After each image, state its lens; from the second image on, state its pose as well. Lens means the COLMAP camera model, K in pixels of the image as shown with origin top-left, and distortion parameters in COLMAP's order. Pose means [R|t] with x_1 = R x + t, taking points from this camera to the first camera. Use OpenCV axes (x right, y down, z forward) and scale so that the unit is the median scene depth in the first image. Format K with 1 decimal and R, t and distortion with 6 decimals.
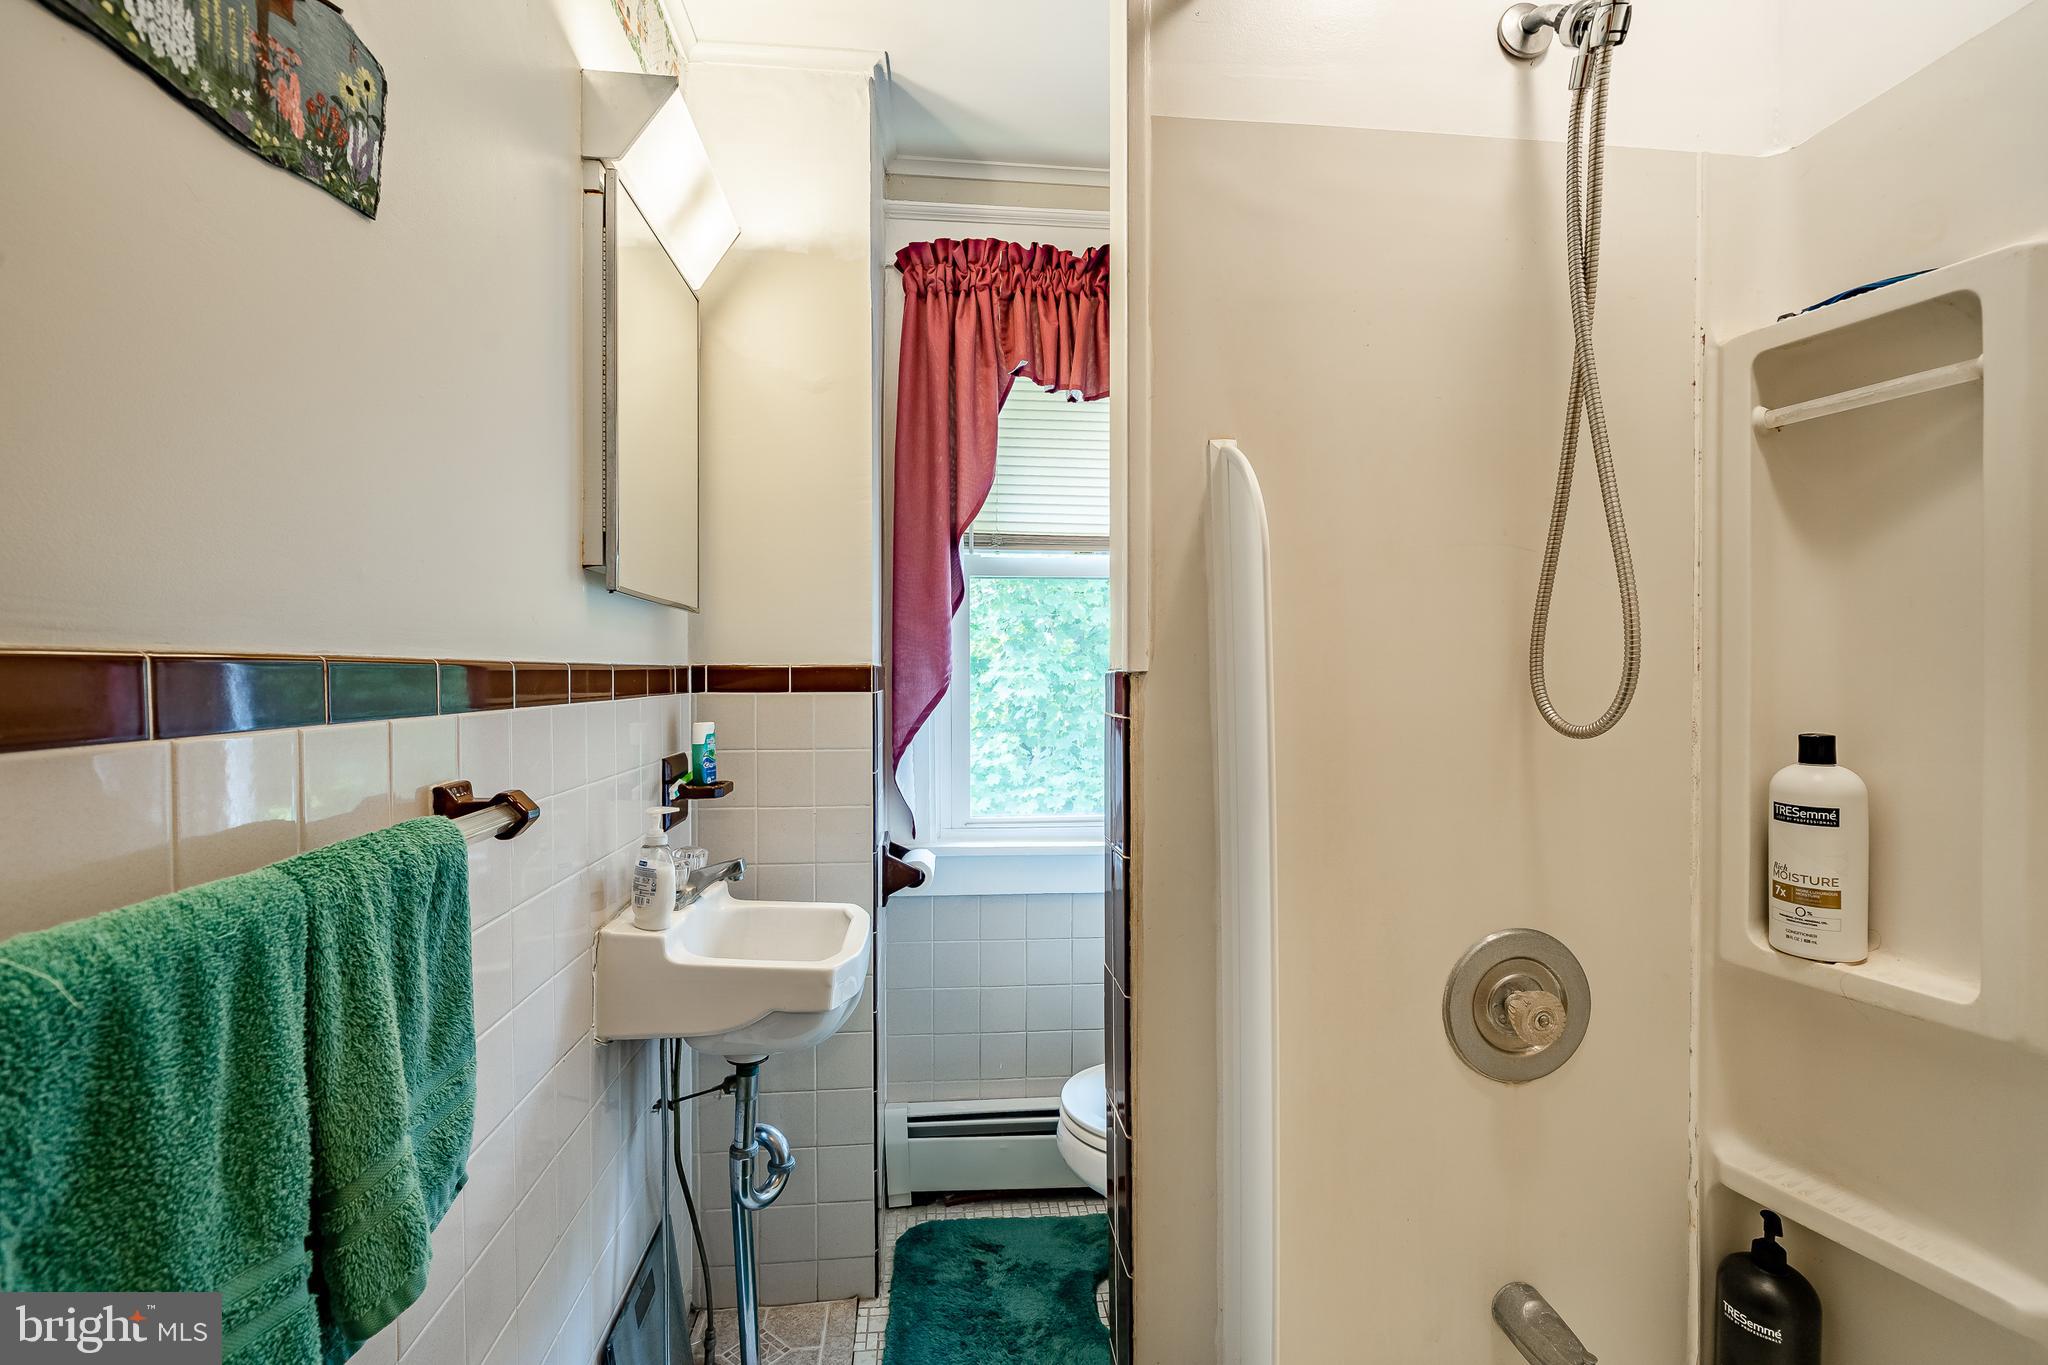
lens RADIAL K [[871.6, 0, 1017.8], [0, 871.6, 681.4], [0, 0, 1]] dist [-0.000840, -0.006049]
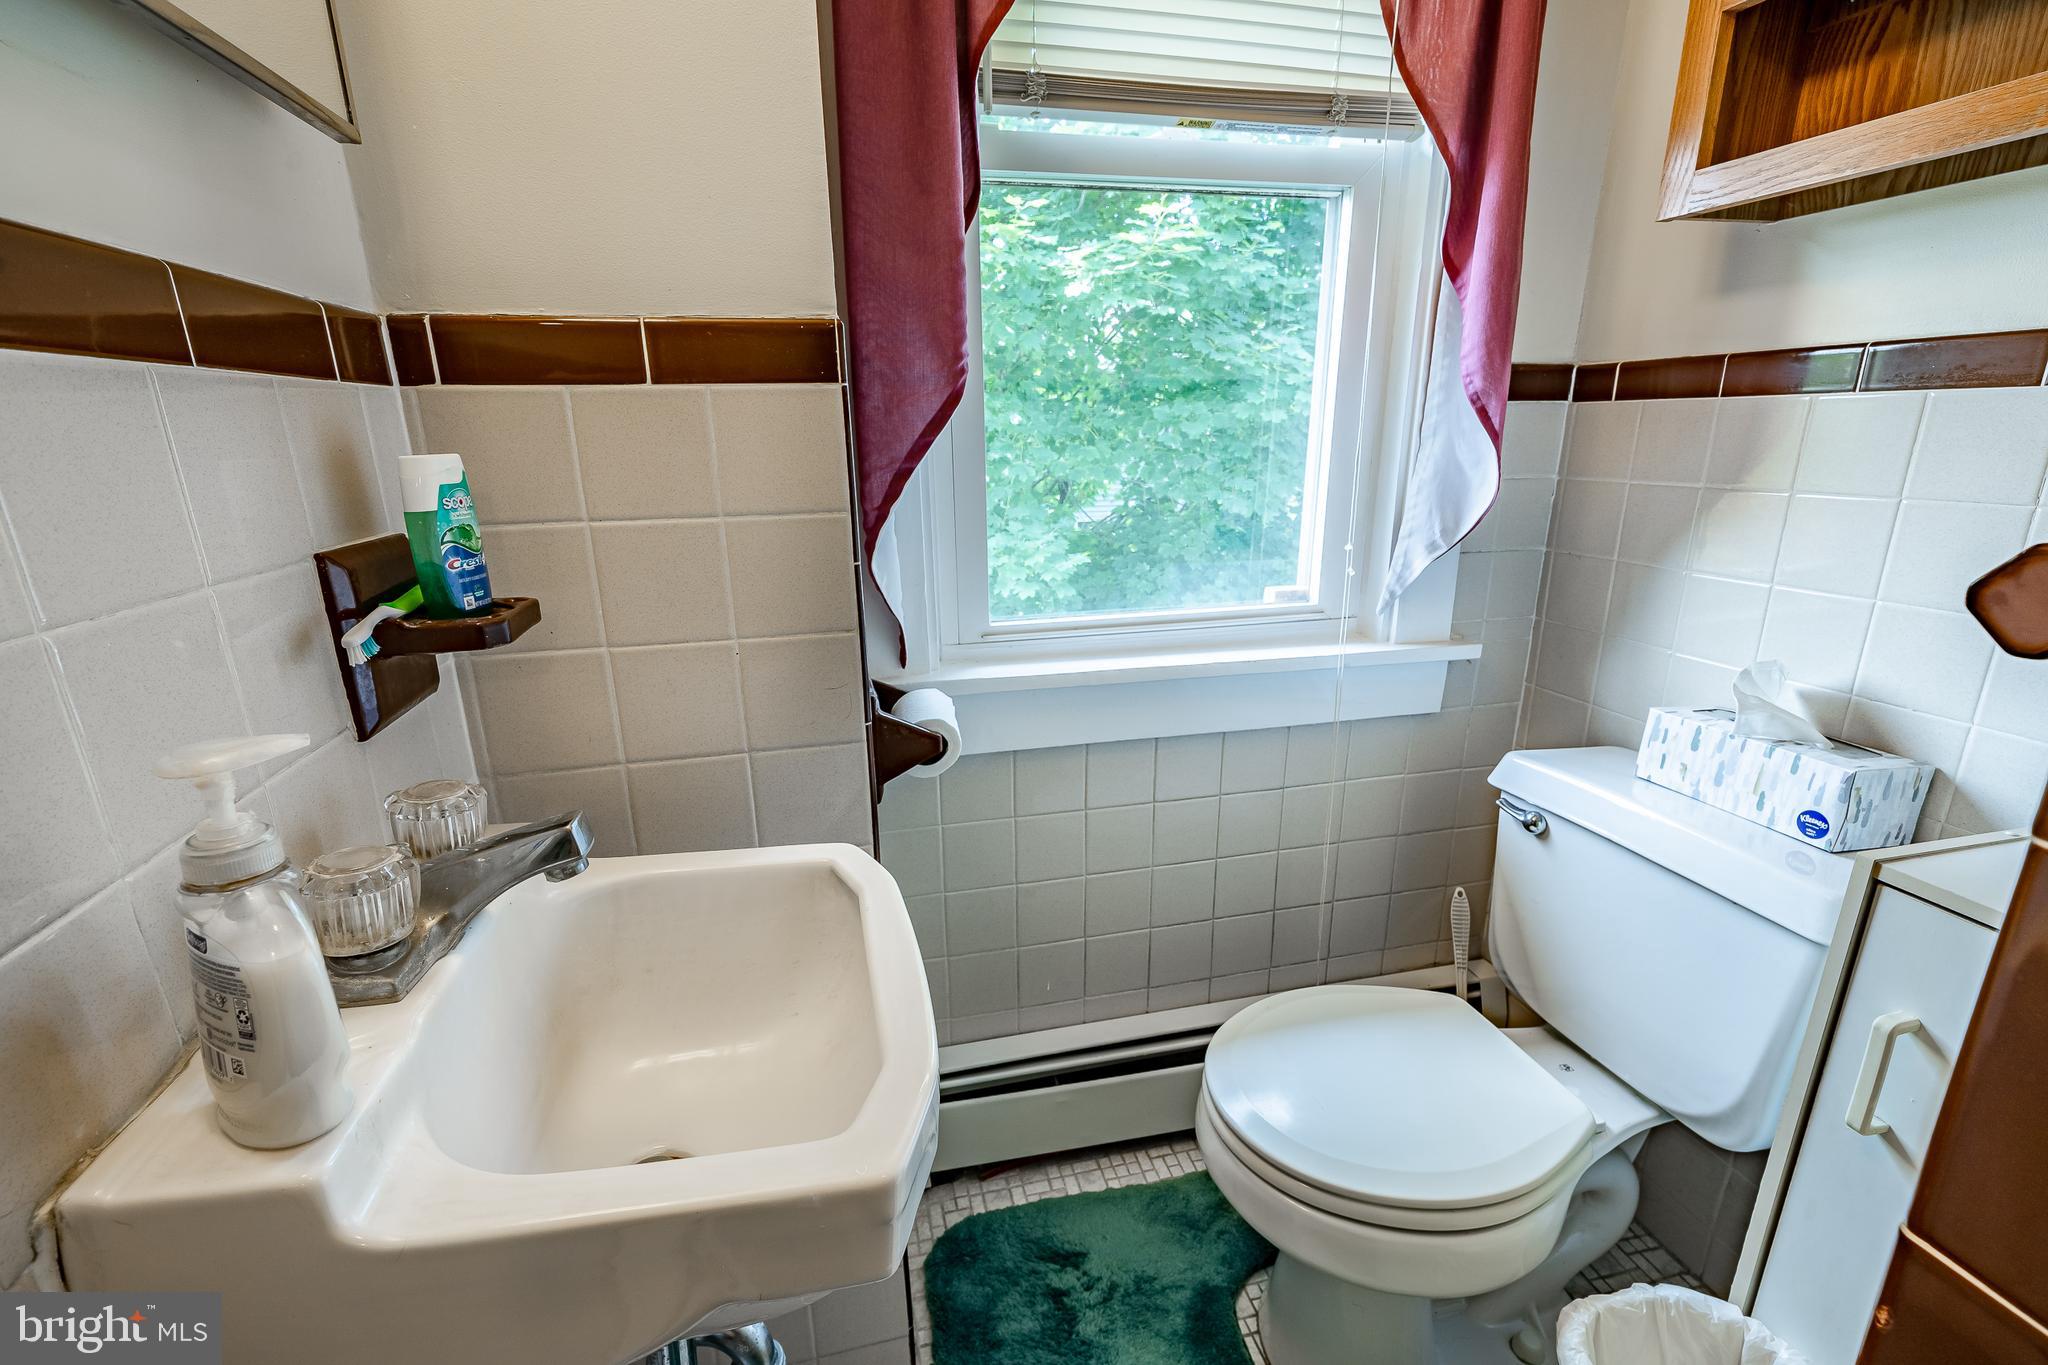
lens RADIAL K [[871.6, 0, 1017.8], [0, 871.6, 681.4], [0, 0, 1]] dist [-0.000840, -0.006049]
pose [[0.990196, -0.053147, 0.129179, -0.132920], [0.016546, 0.962907, 0.269326, 0.037748], [-0.138701, -0.264548, 0.954346, 0.482652]]
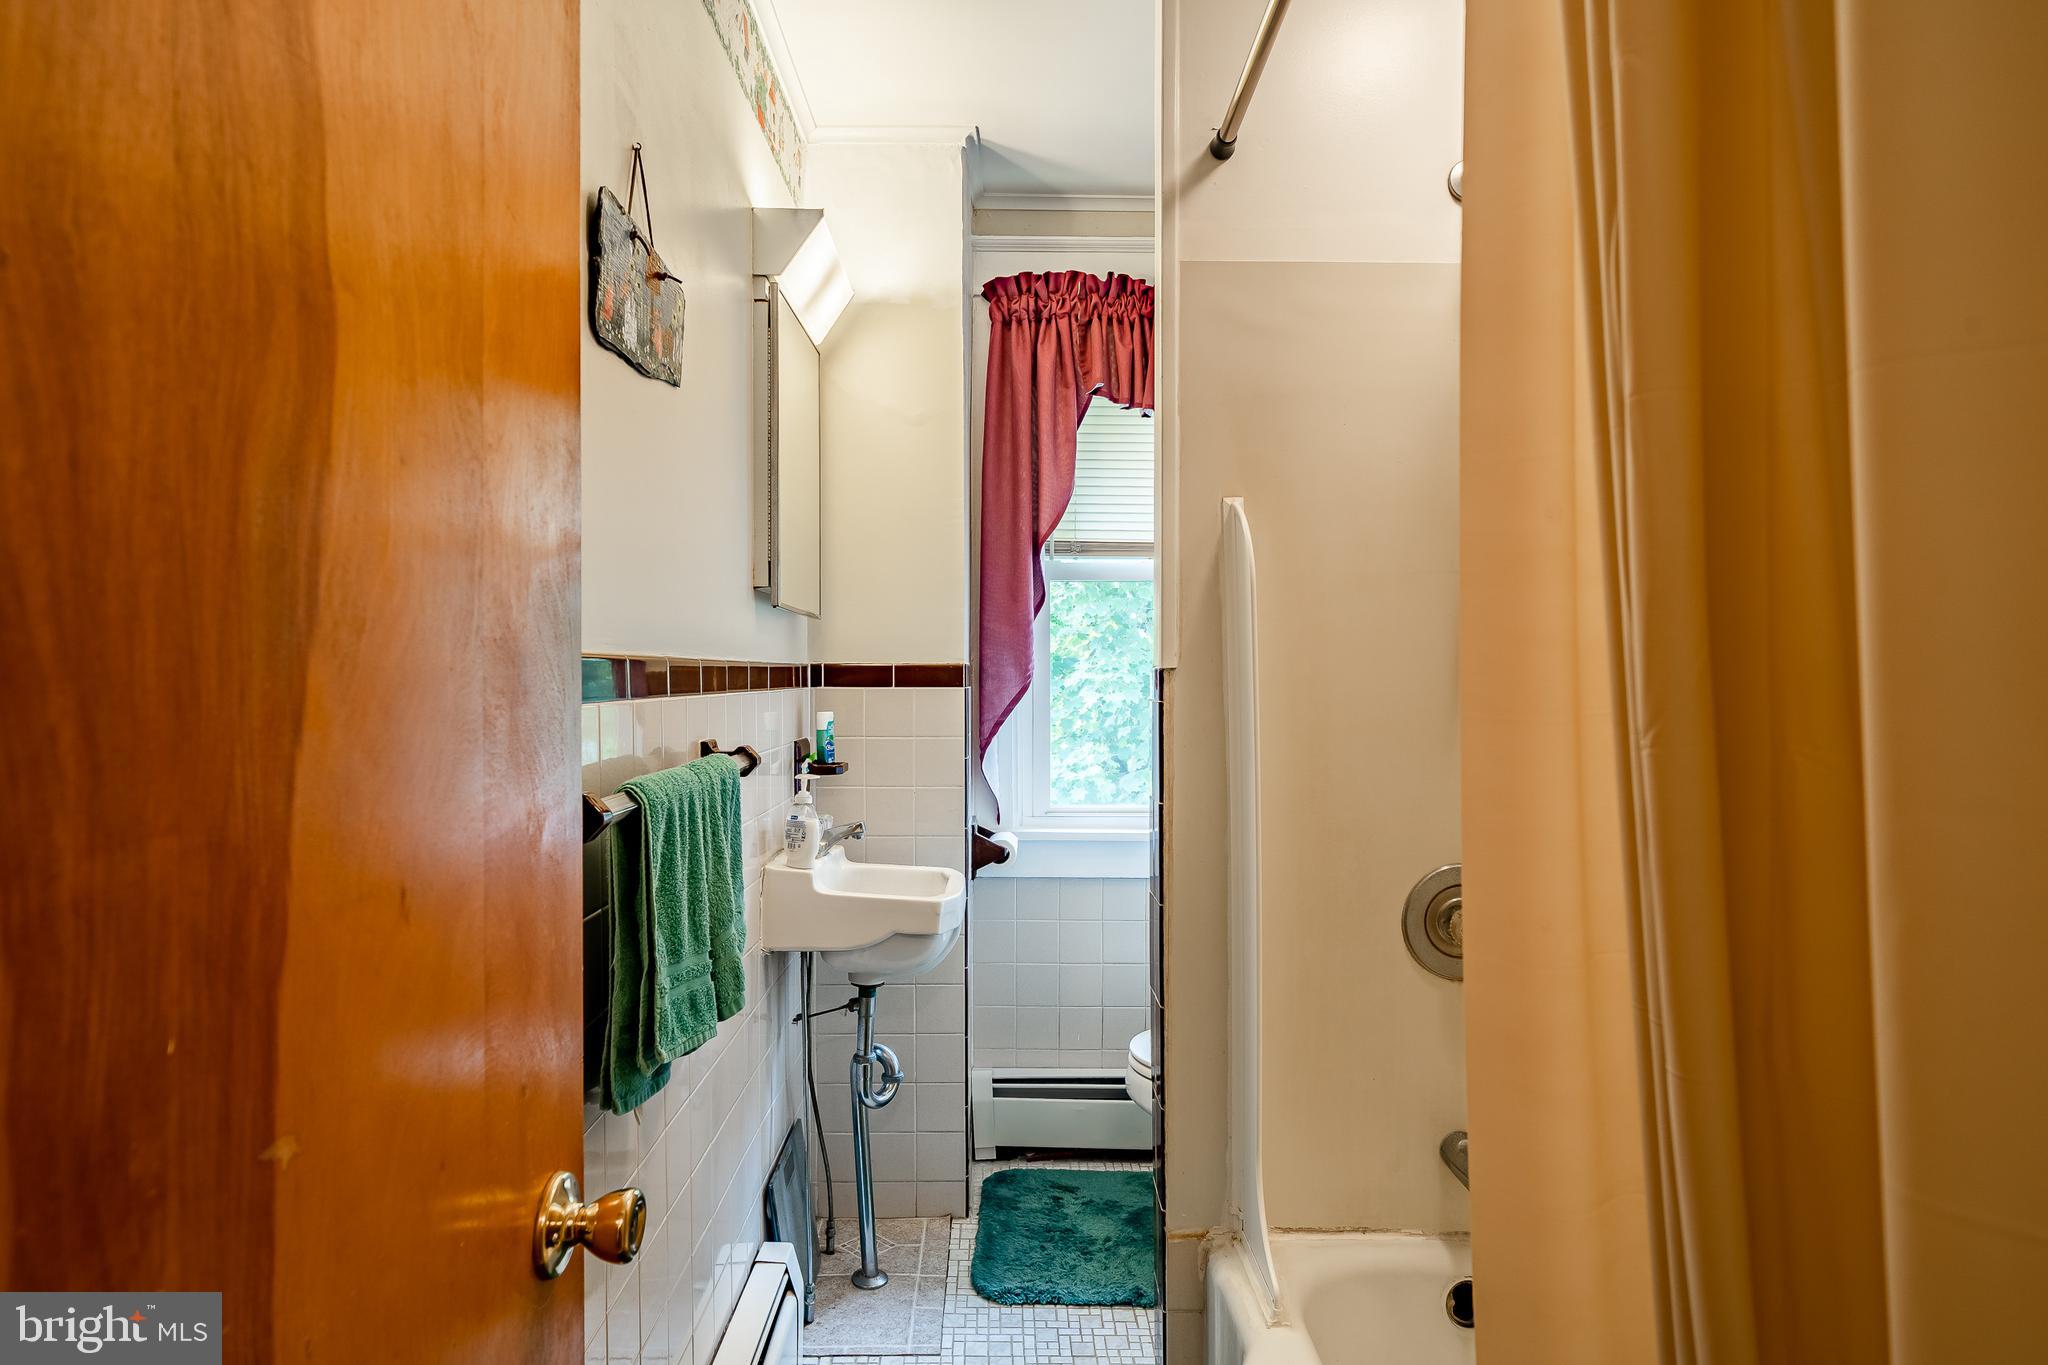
lens RADIAL K [[1104.4, 0, 1019.1], [0, 1104.4, 695.7], [0, 0, 1]] dist [-0.009566, -0.001080]
pose [[0.996218, 0.002111, -0.086865, 0.027911], [-0.001406, 0.999966, 0.008185, 0.010518], [0.086879, -0.008031, 0.996186, -0.402471]]
